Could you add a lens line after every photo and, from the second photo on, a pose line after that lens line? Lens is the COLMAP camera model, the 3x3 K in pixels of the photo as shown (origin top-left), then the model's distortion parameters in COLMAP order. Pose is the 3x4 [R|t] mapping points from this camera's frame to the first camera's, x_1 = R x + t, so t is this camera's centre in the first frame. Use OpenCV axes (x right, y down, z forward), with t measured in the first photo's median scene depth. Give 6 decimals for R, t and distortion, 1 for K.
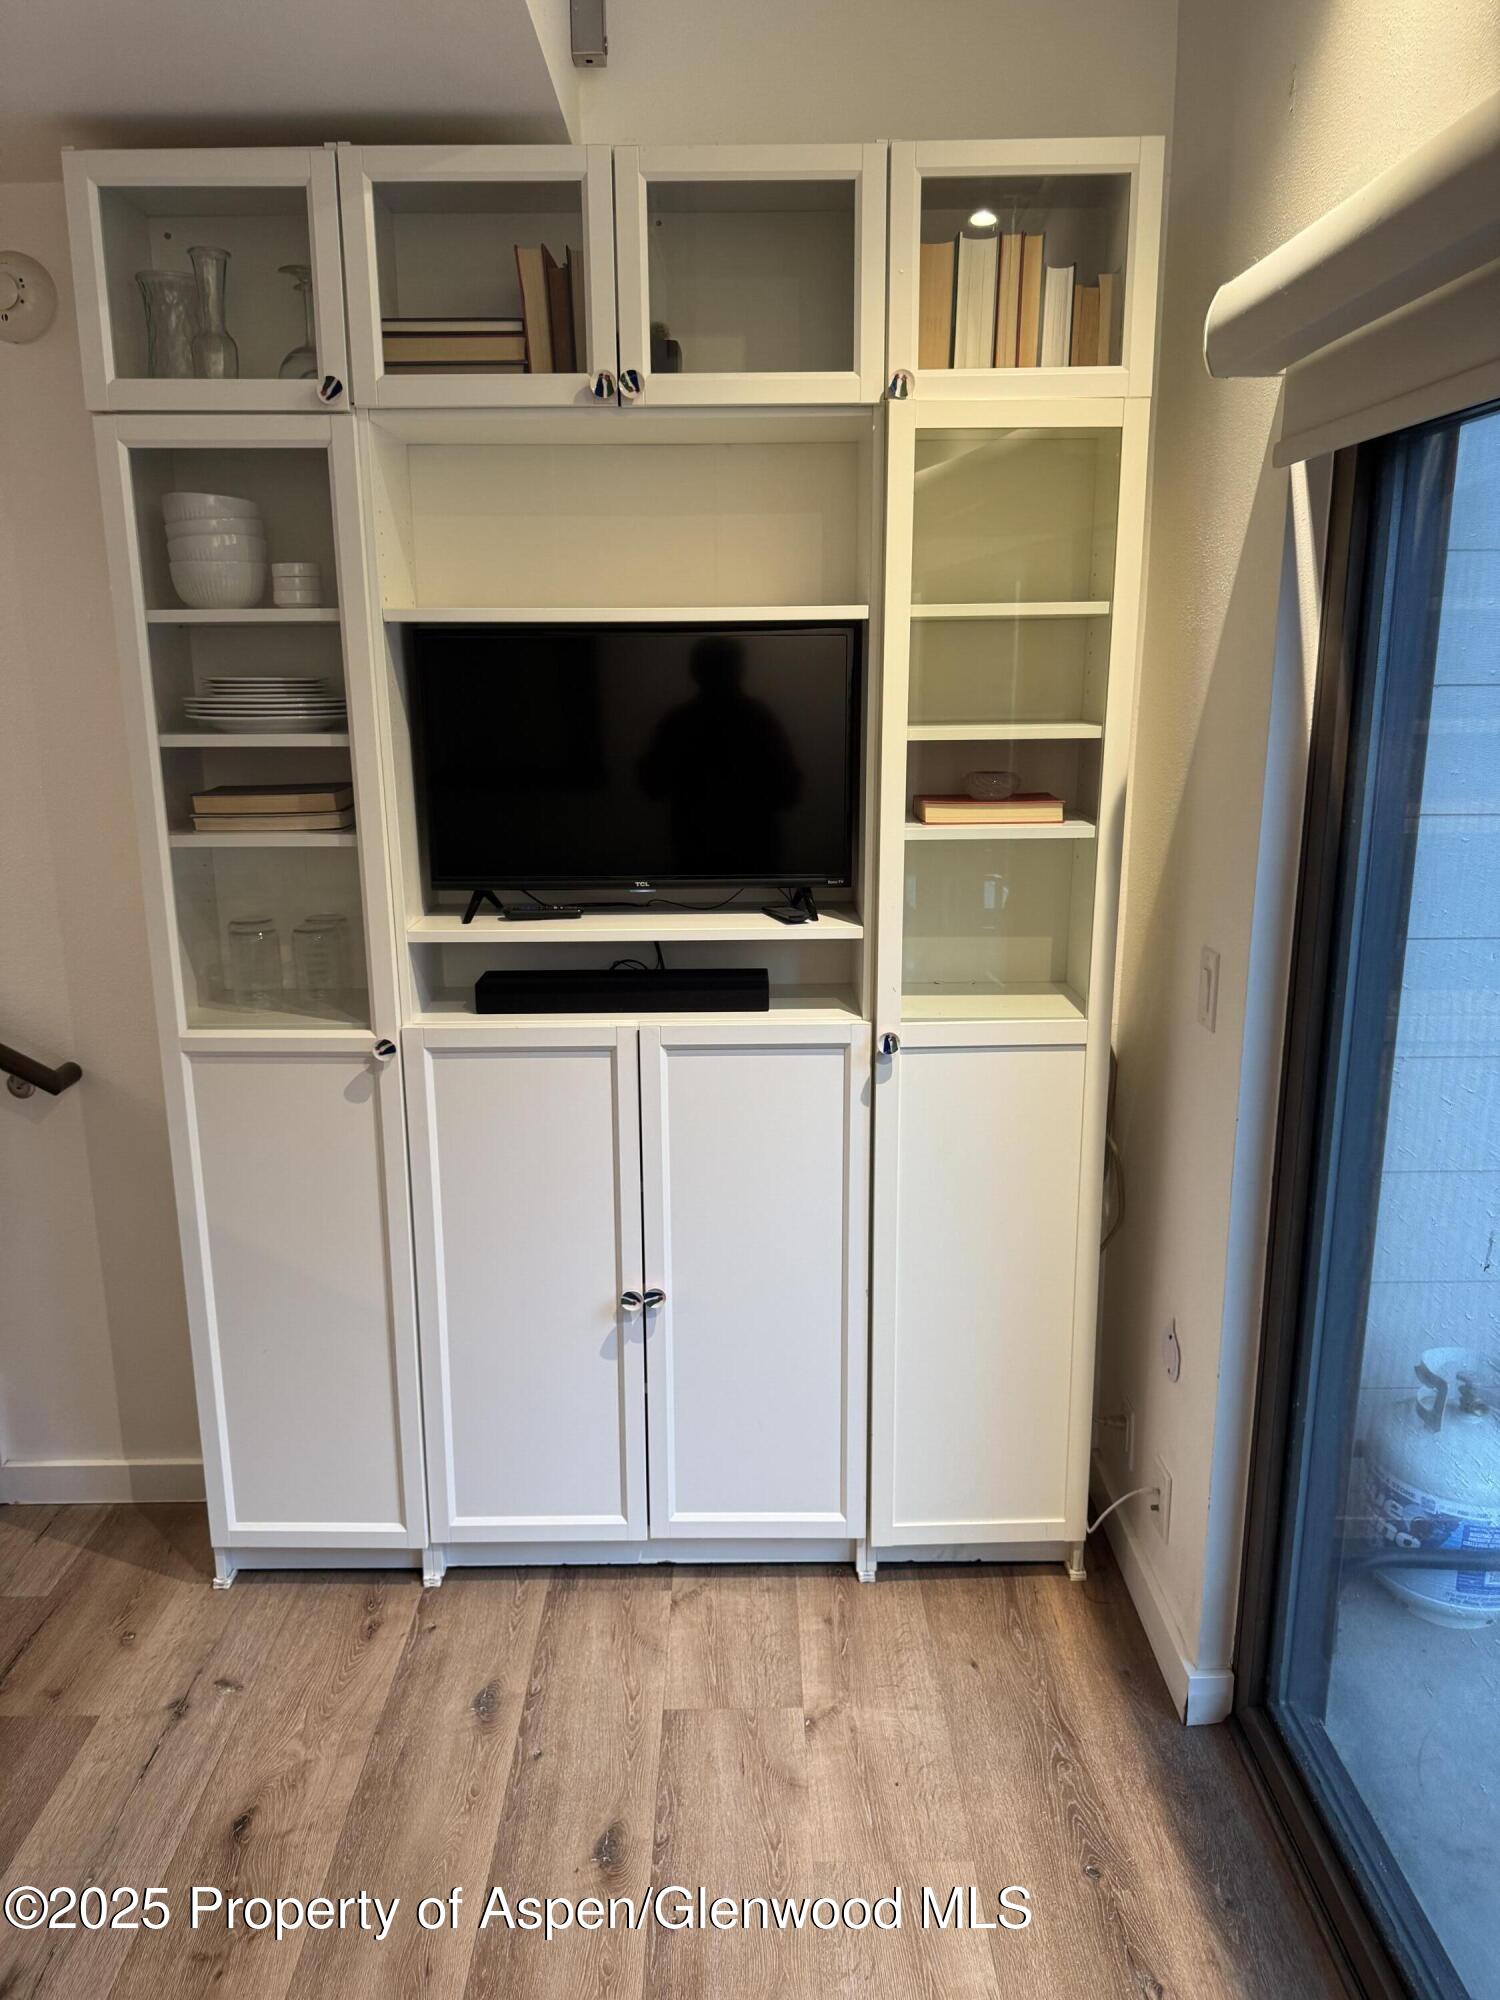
lens RADIAL K [[1403.2, 0, 743.1], [0, 1403.2, 1013.0], [0, 0, 1]] dist [0.041691, -0.061537]
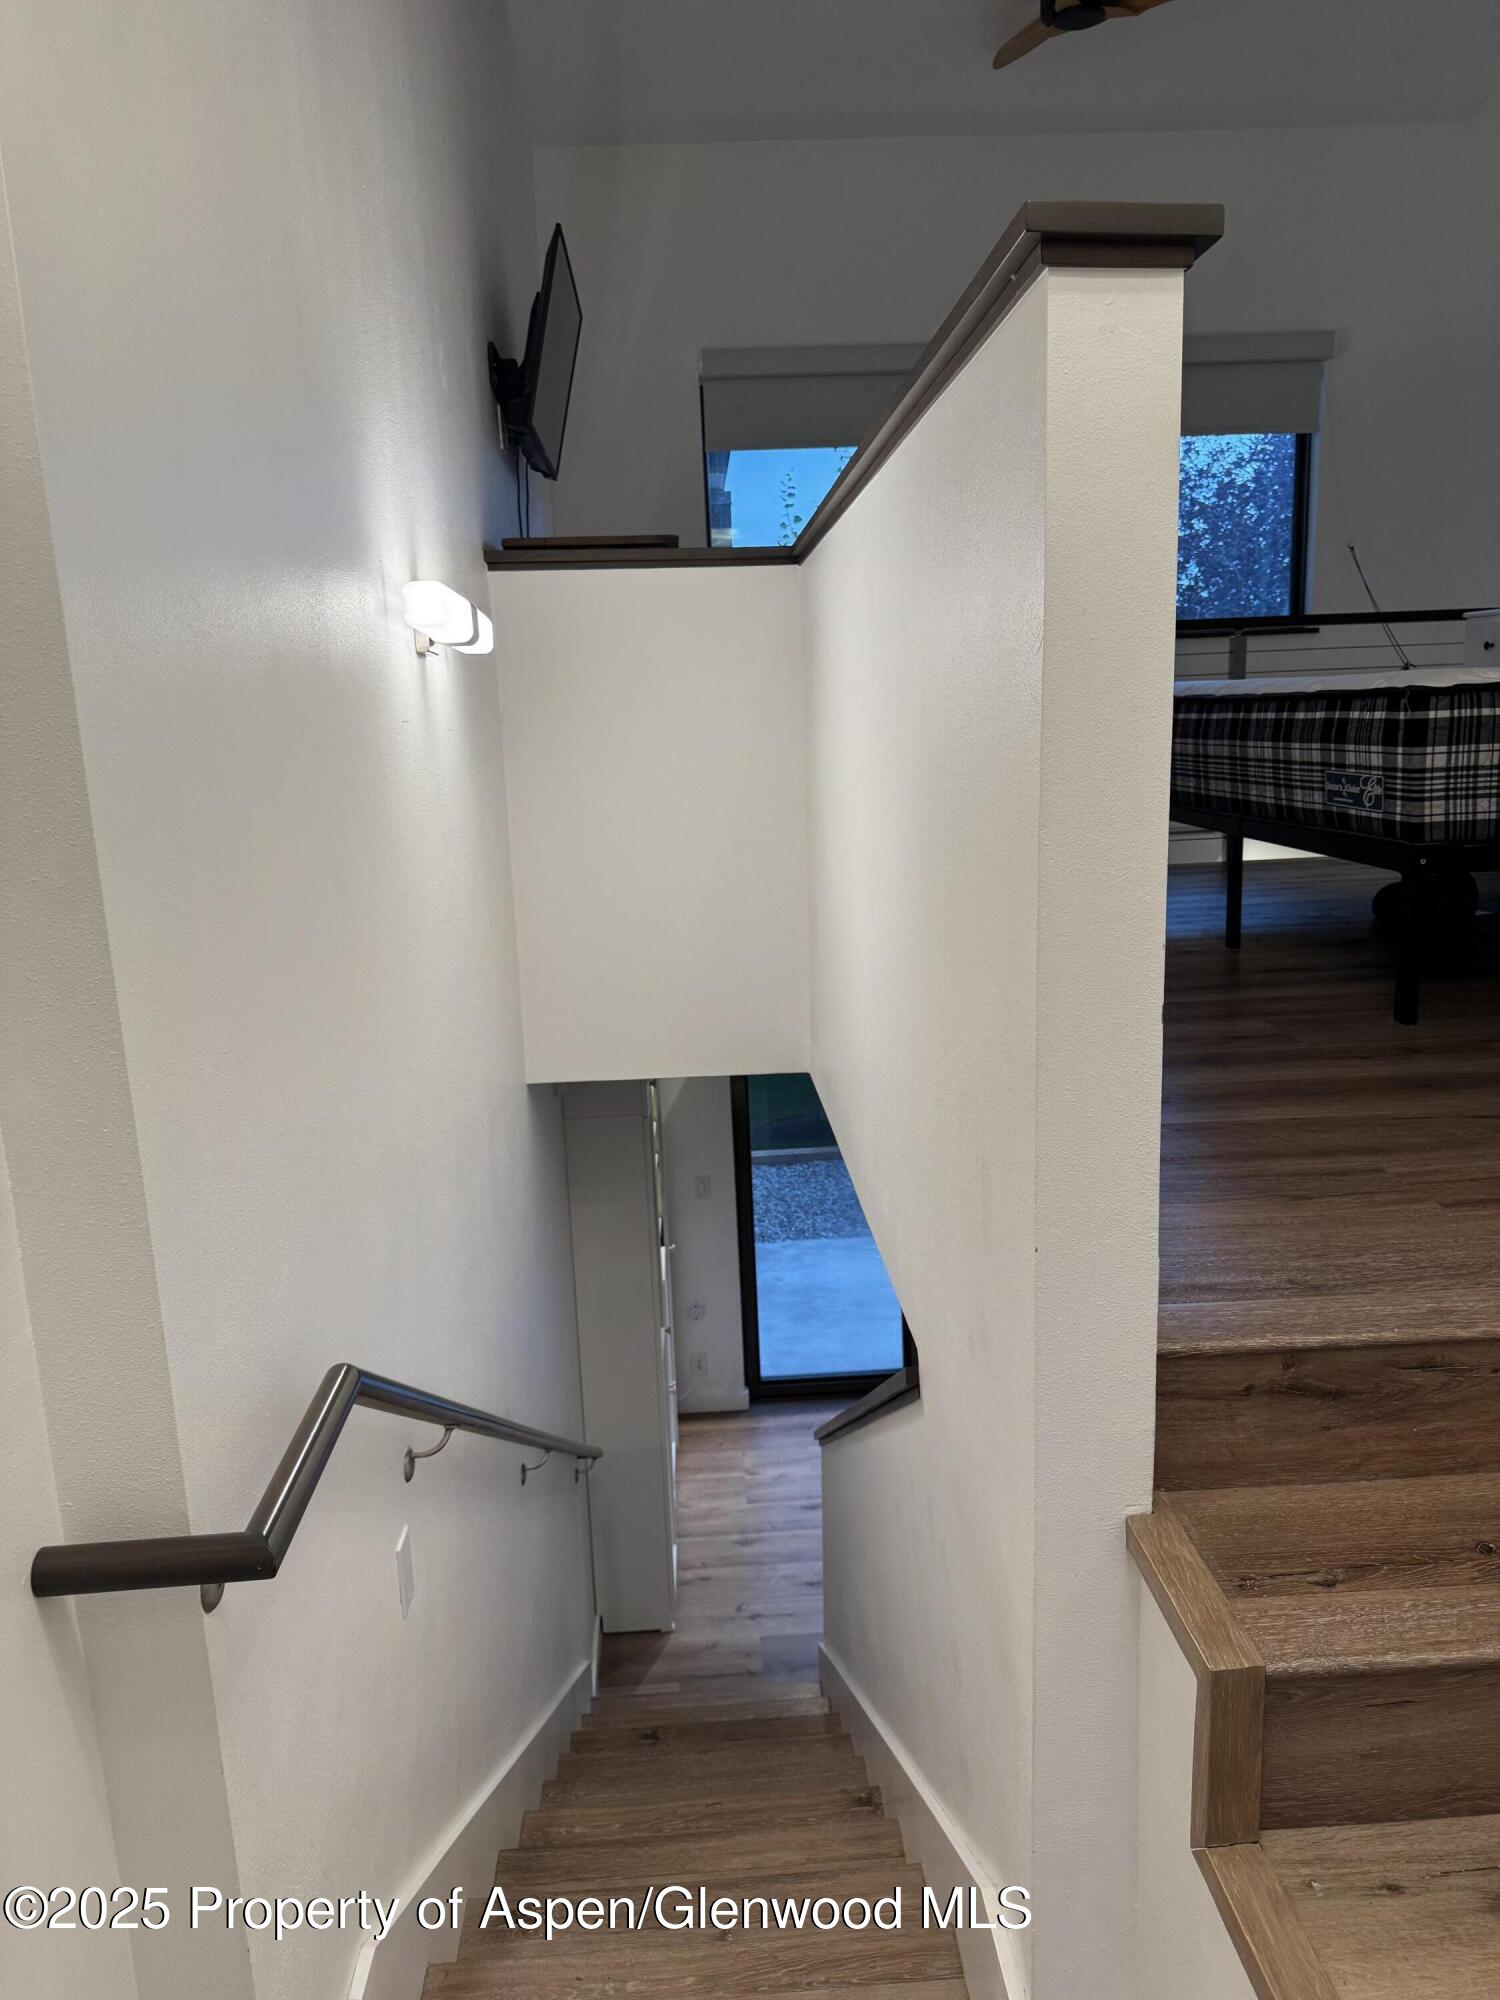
lens RADIAL K [[1398.6, 0, 751.2], [0, 1398.6, 1005.5], [0, 0, 1]] dist [0.072550, -0.112615]
pose [[-0.041695, -0.197336, 0.979449, -2.500130], [0.275855, 0.939924, 0.201116, -0.939495], [-0.960295, 0.278571, 0.015246, 0.685375]]
